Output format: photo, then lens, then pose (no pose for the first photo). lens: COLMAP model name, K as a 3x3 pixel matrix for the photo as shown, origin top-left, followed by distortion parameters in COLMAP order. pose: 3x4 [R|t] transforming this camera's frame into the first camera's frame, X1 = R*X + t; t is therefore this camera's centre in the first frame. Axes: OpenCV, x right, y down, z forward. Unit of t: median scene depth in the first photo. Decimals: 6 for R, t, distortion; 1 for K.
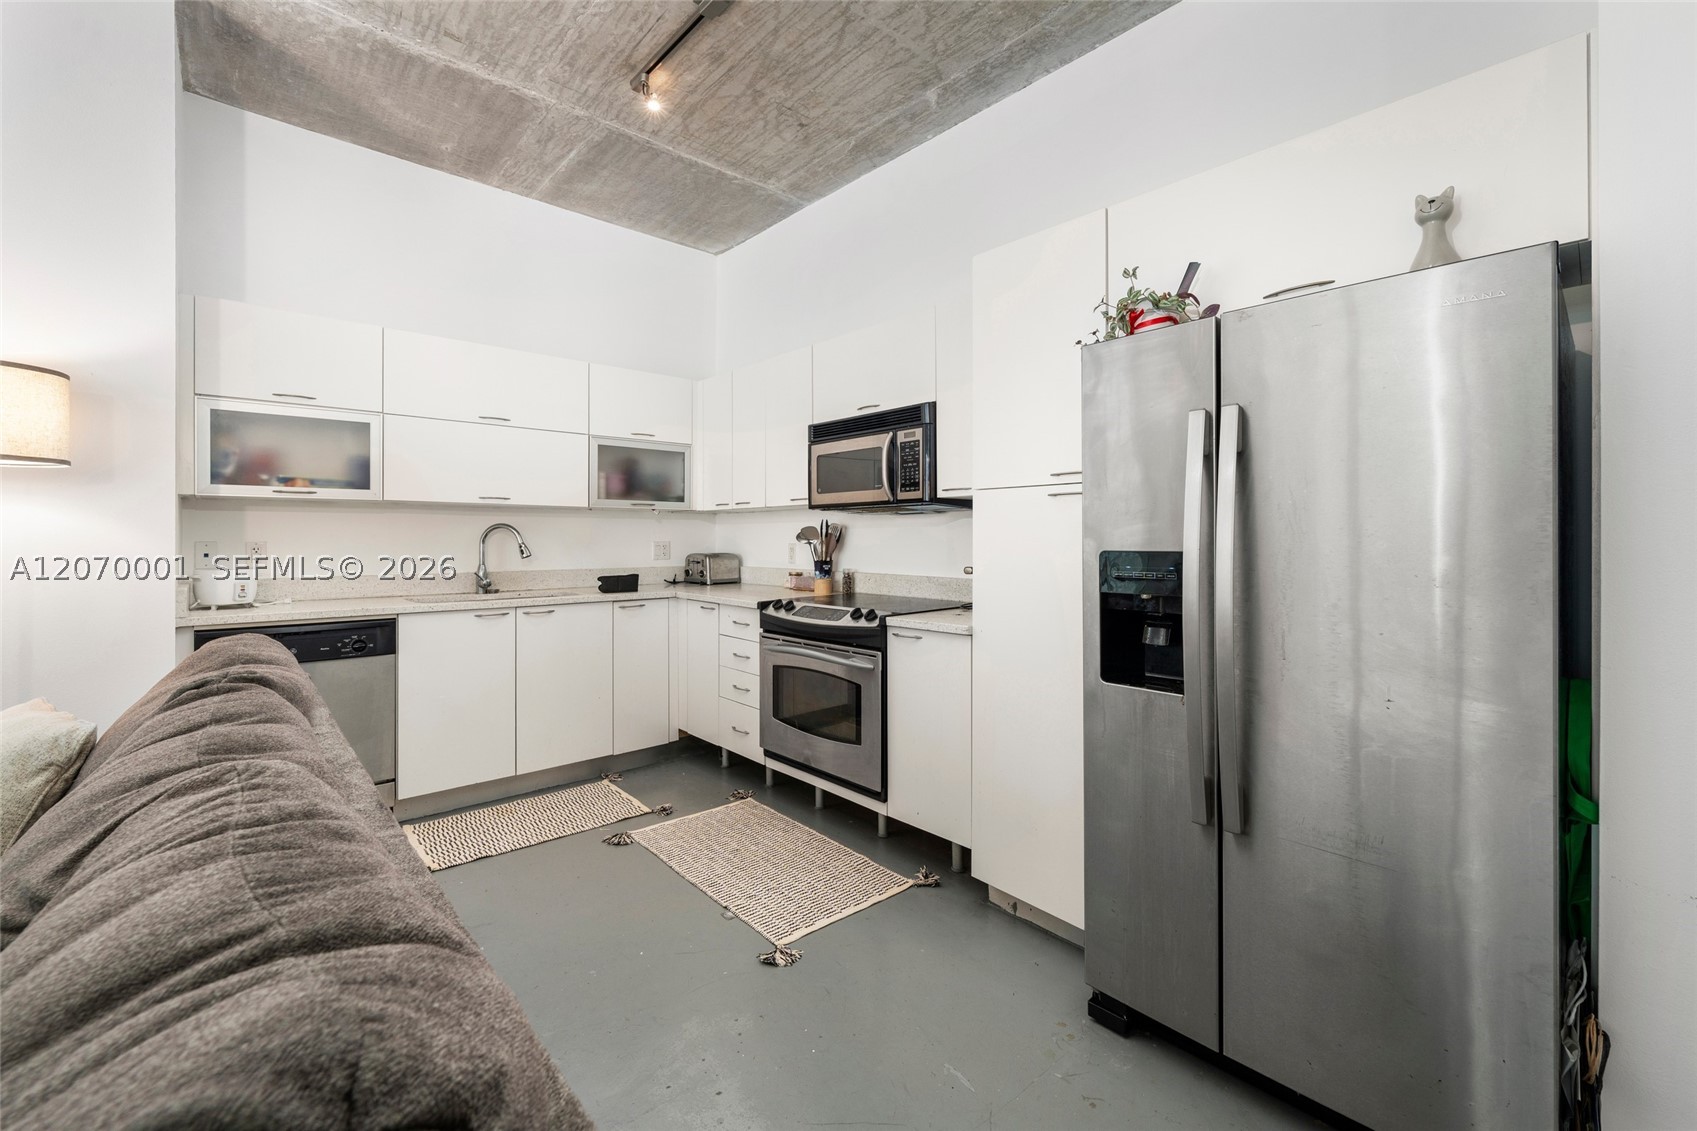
lens RADIAL K [[702.2, 0, 837.9], [0, 702.2, 539.4], [0, 0, 1]] dist [-0.001569, -0.000210]
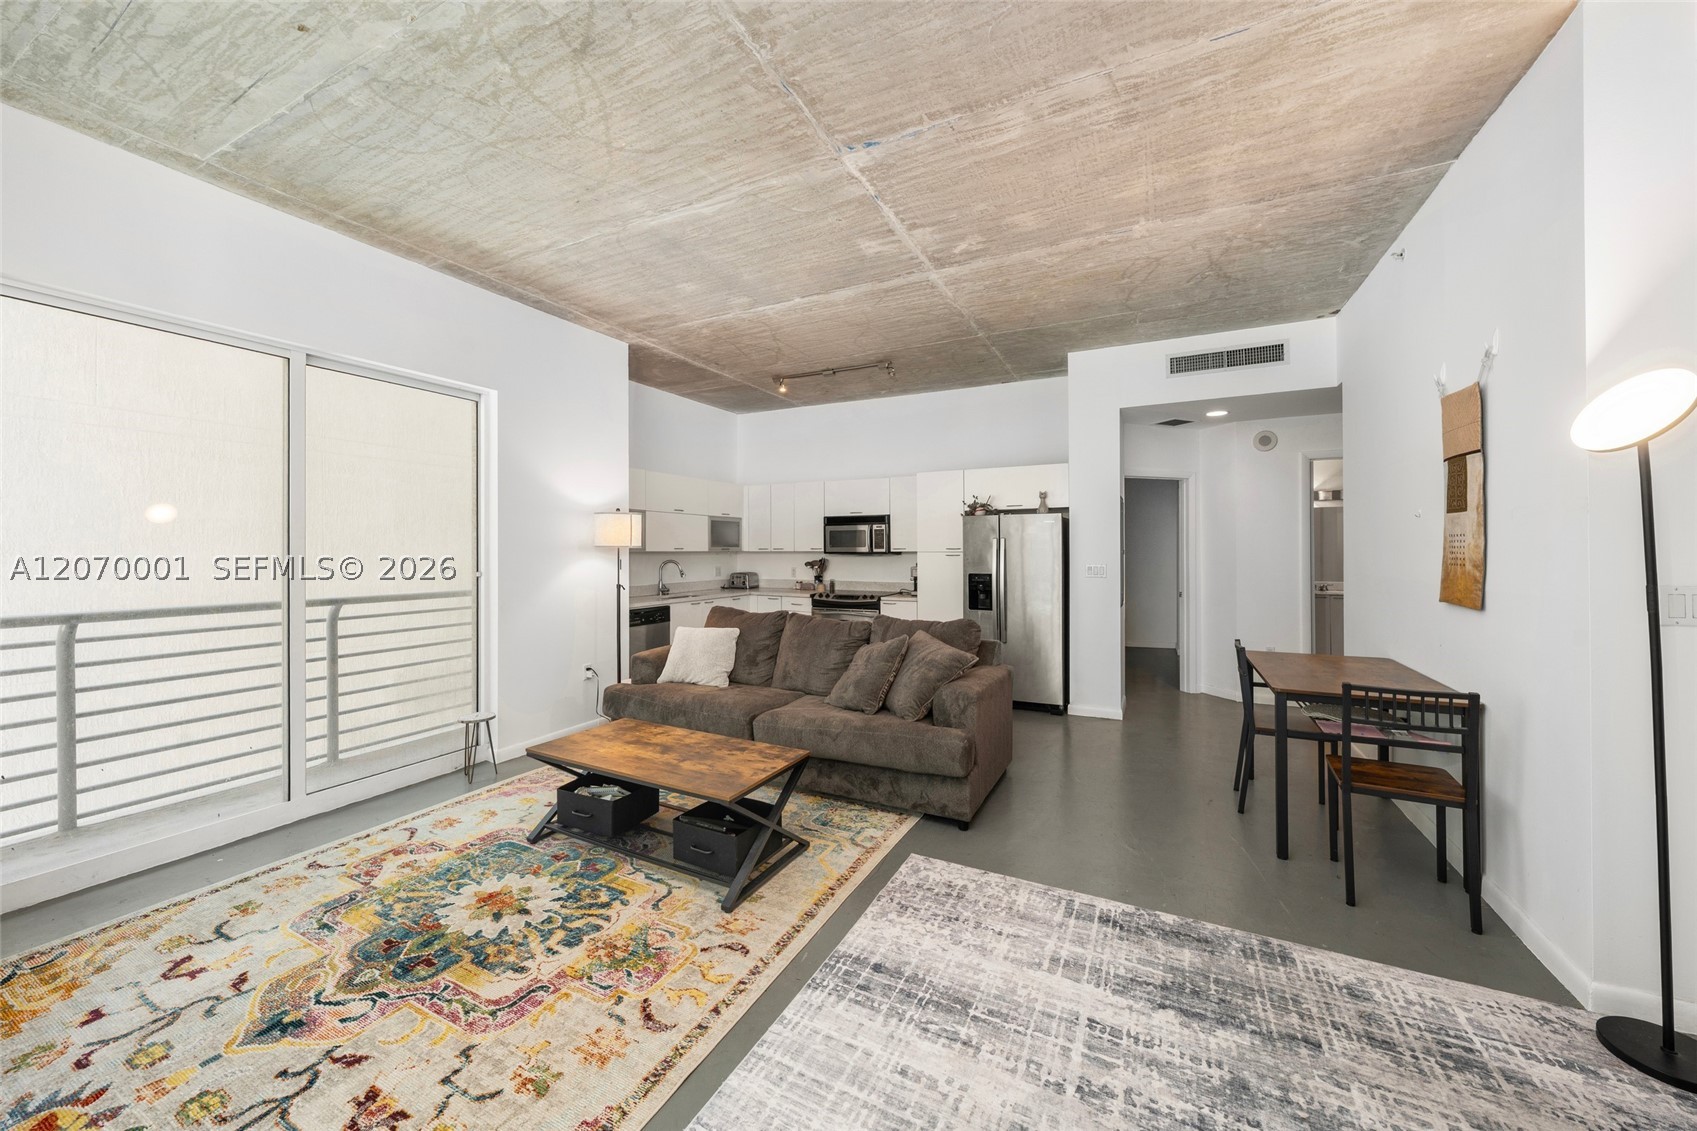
lens RADIAL K [[621.5, 0, 836.3], [0, 621.5, 547.4], [0, 0, 1]] dist [-0.001976, -0.000317]
pose [[0.933069, -0.001764, 0.359693, -0.820450], [0.003022, 0.999991, -0.002937, -0.063953], [-0.359684, 0.003828, 0.933066, -1.011692]]
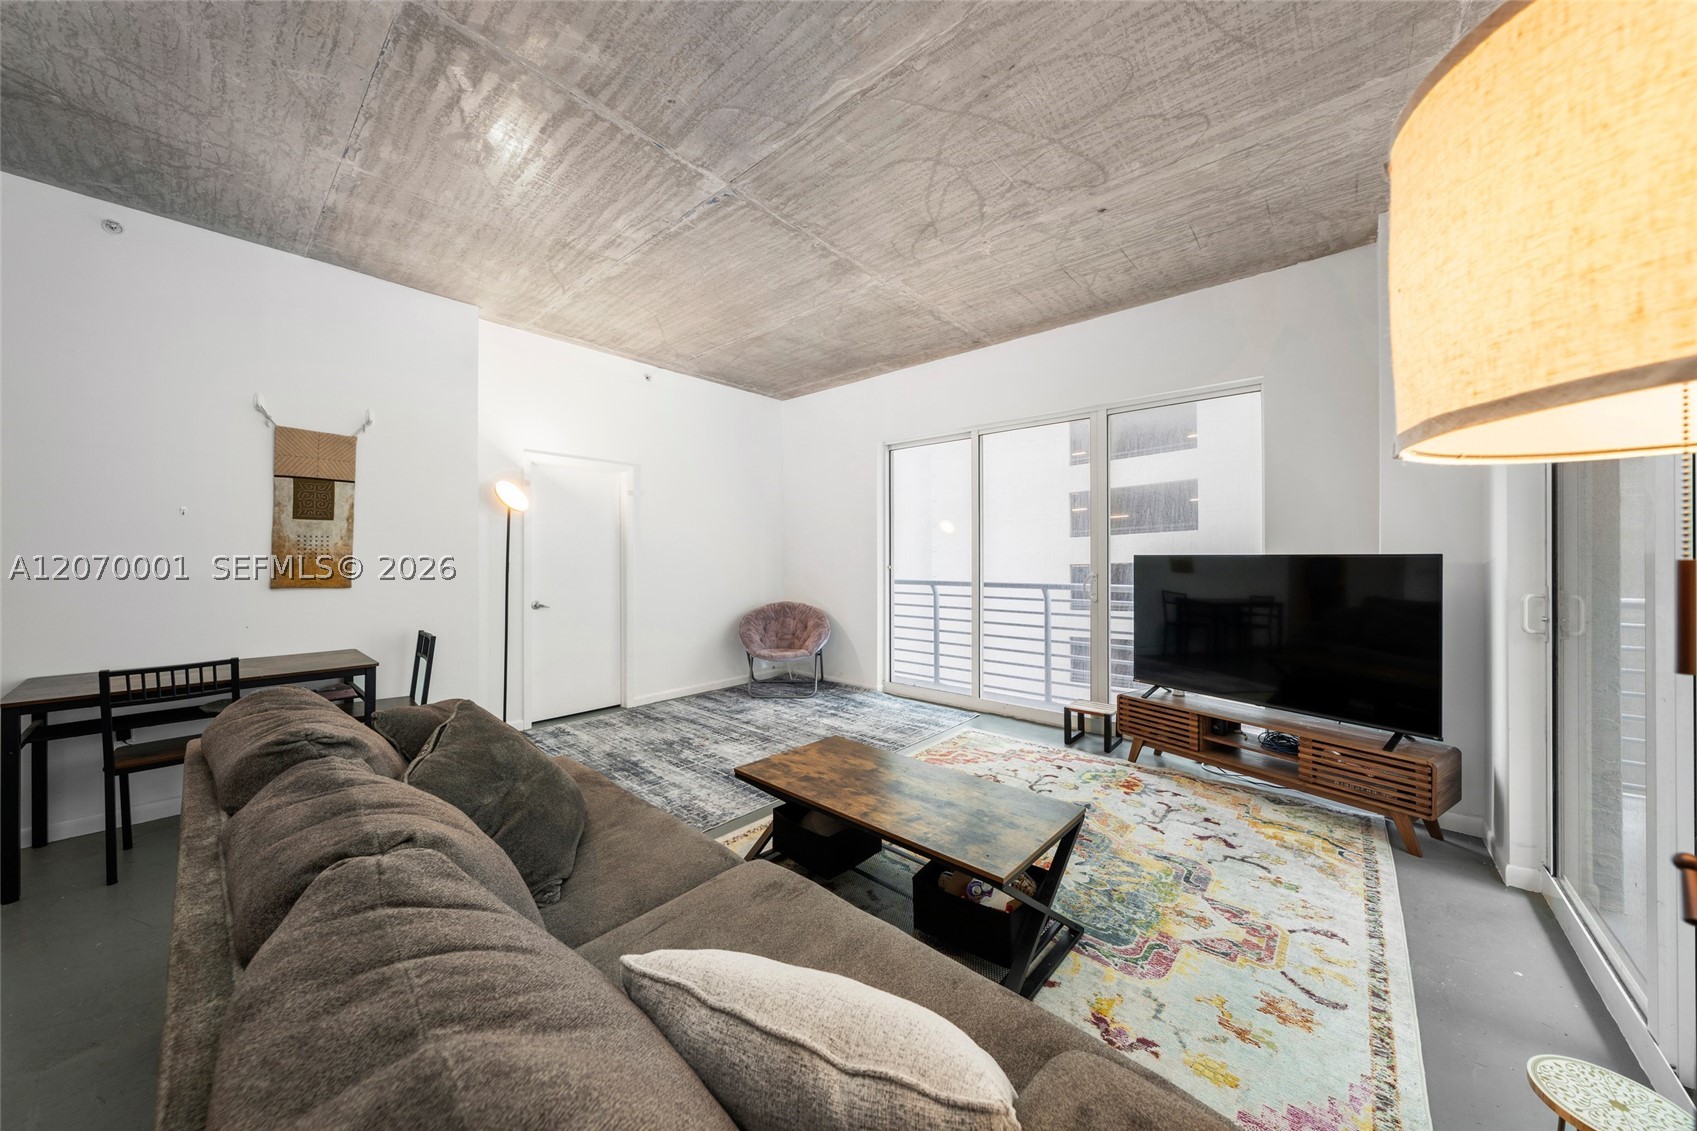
lens RADIAL K [[577.5, 0, 841.2], [0, 577.5, 557.7], [0, 0, 1]] dist [-0.000902, 0.000037]
pose [[-0.993231, 0.000963, -0.116149, -0.564602], [0.000829, 0.999999, 0.001202, -0.041049], [0.116150, 0.001098, -0.993231, 0.727152]]
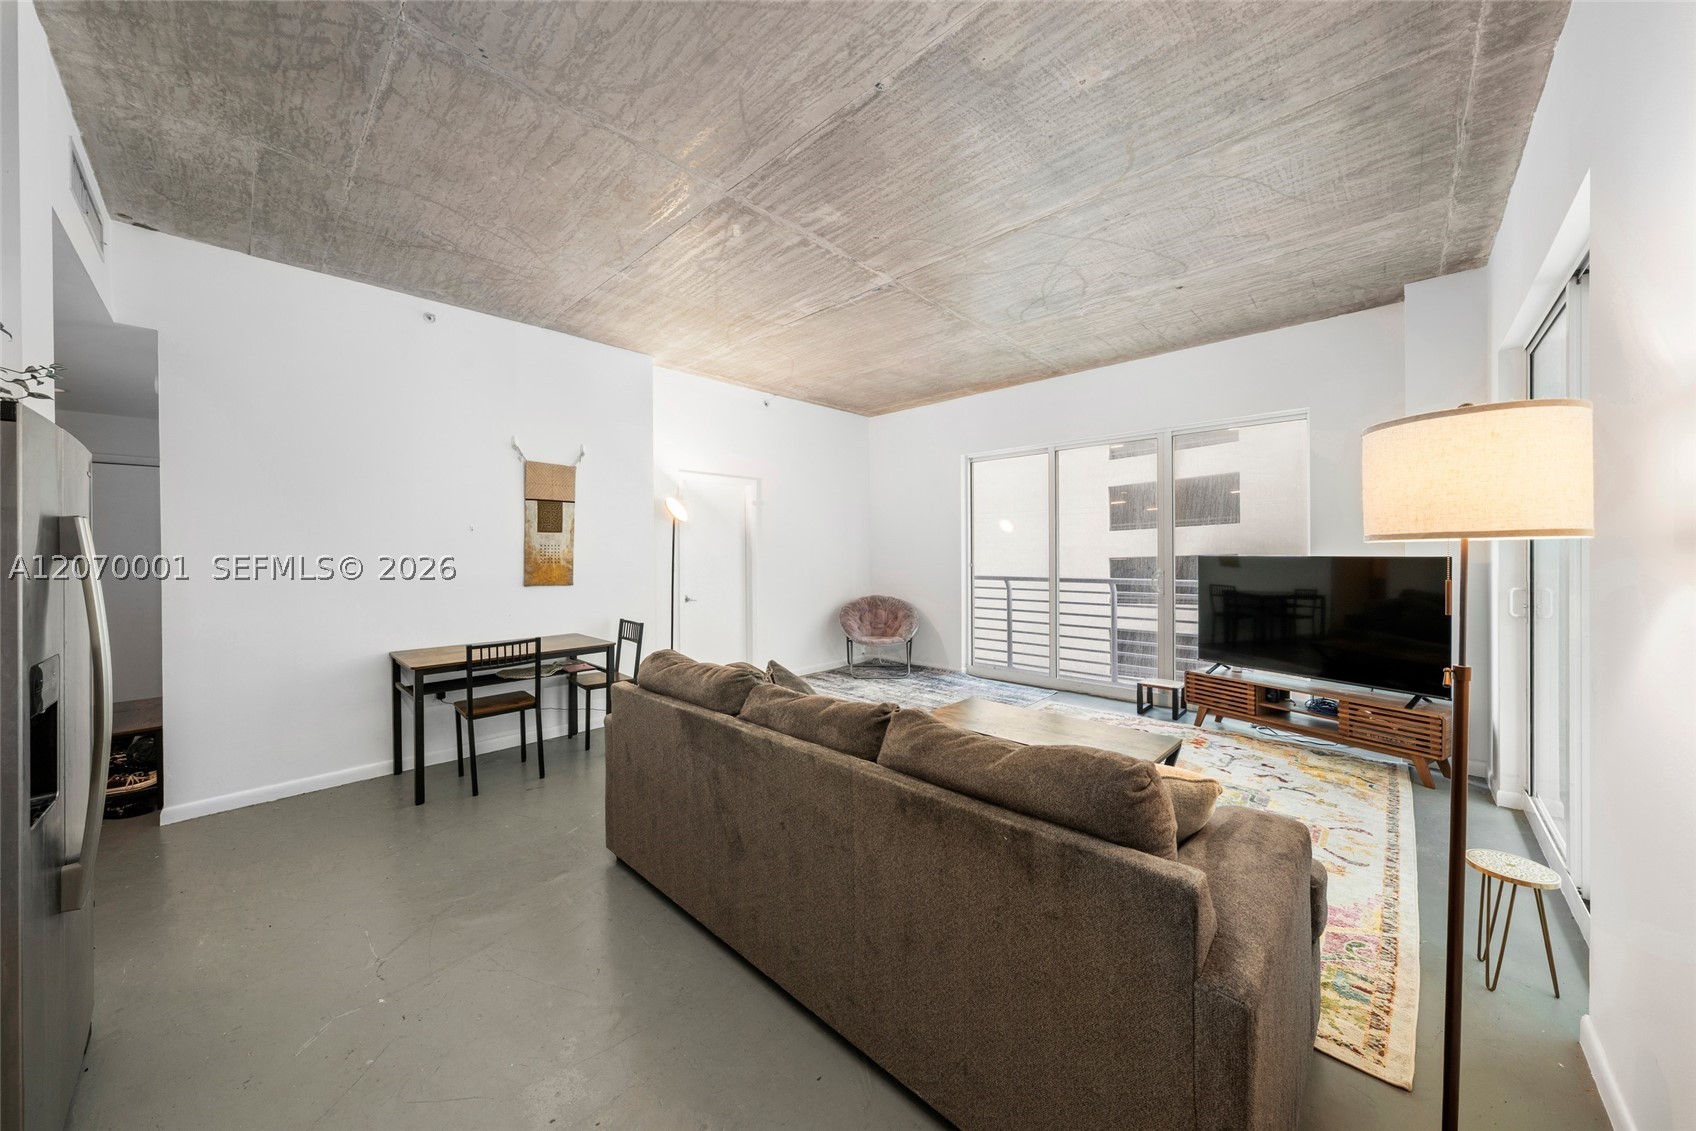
lens RADIAL K [[585.3, 0, 843.4], [0, 585.3, 555.6], [0, 0, 1]] dist [-0.001665, -0.000185]
pose [[-0.996828, 0.007093, -0.079267, -0.291115], [0.006431, 0.999942, 0.008603, -0.064234], [0.079323, 0.008066, -0.996816, 1.011003]]
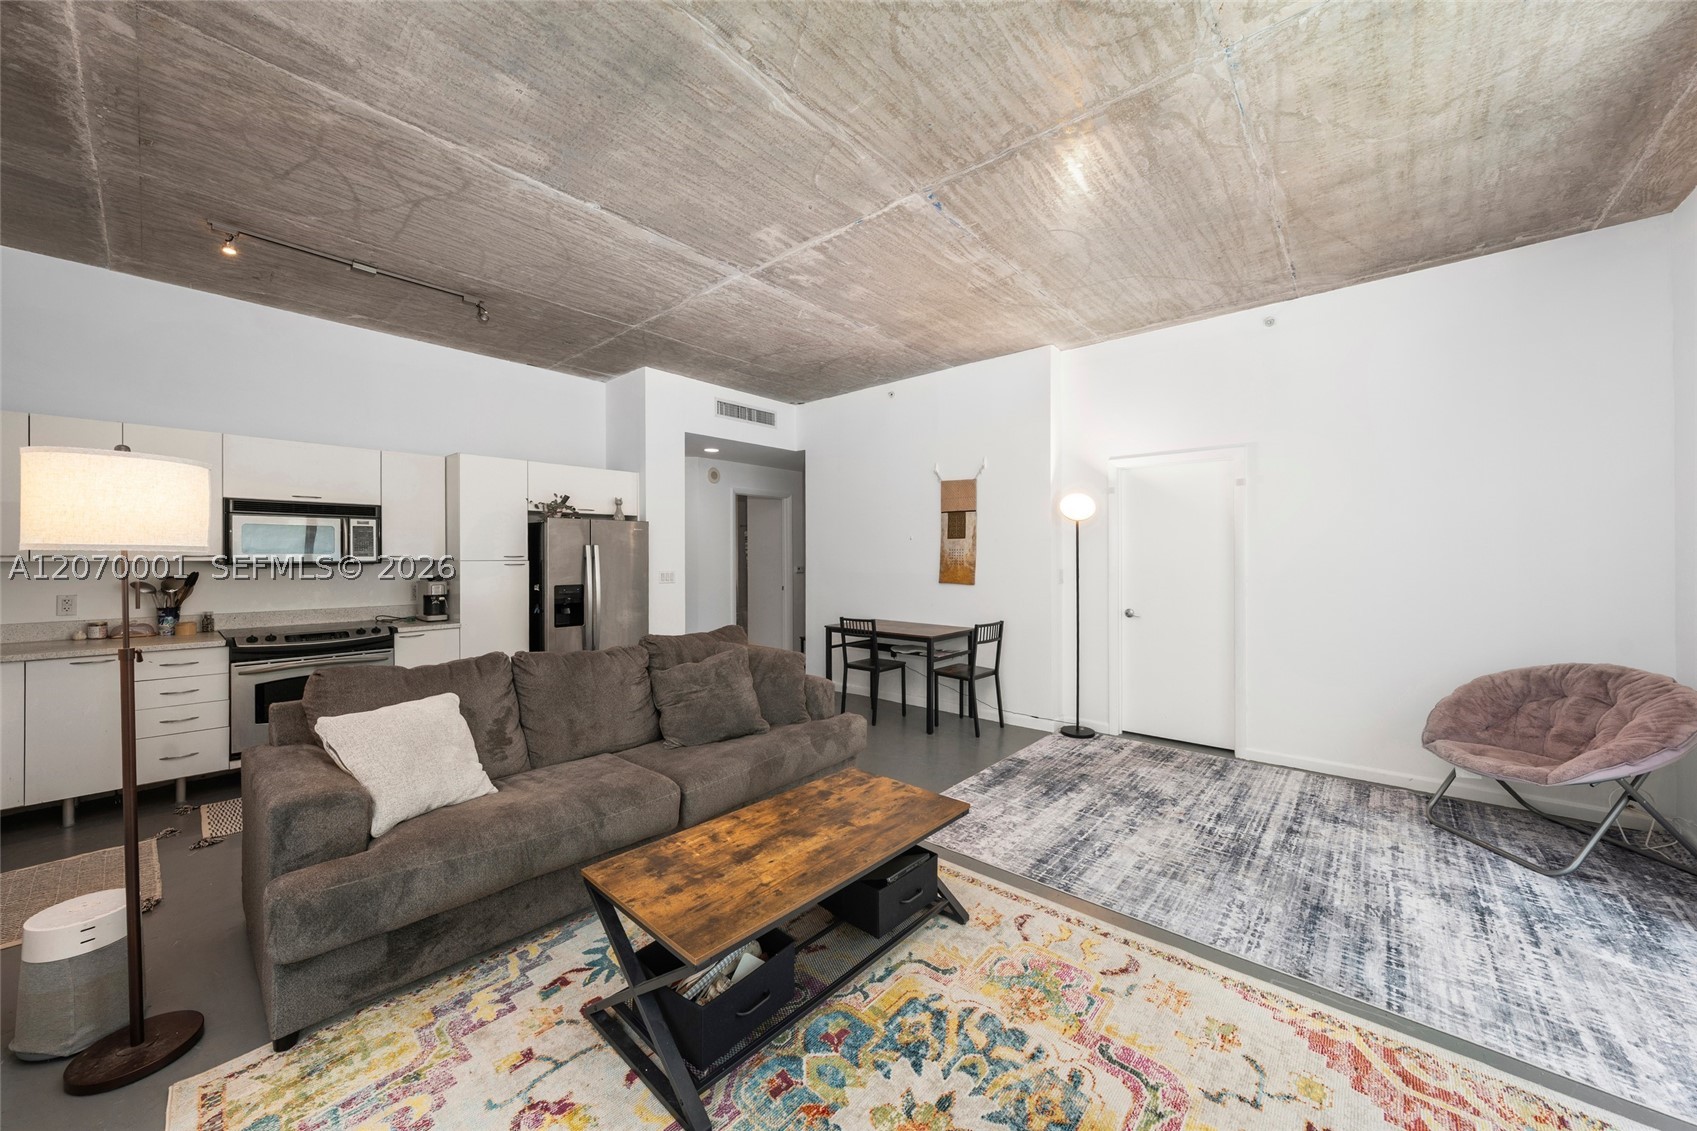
lens RADIAL K [[607.7, 0, 850.2], [0, 607.7, 558.3], [0, 0, 1]] dist [-0.001600, -0.000223]
pose [[-0.126090, -0.003176, 0.992014, -1.412032], [0.002061, 0.999992, 0.003464, -0.063246], [-0.992017, 0.002481, -0.126082, 0.029651]]
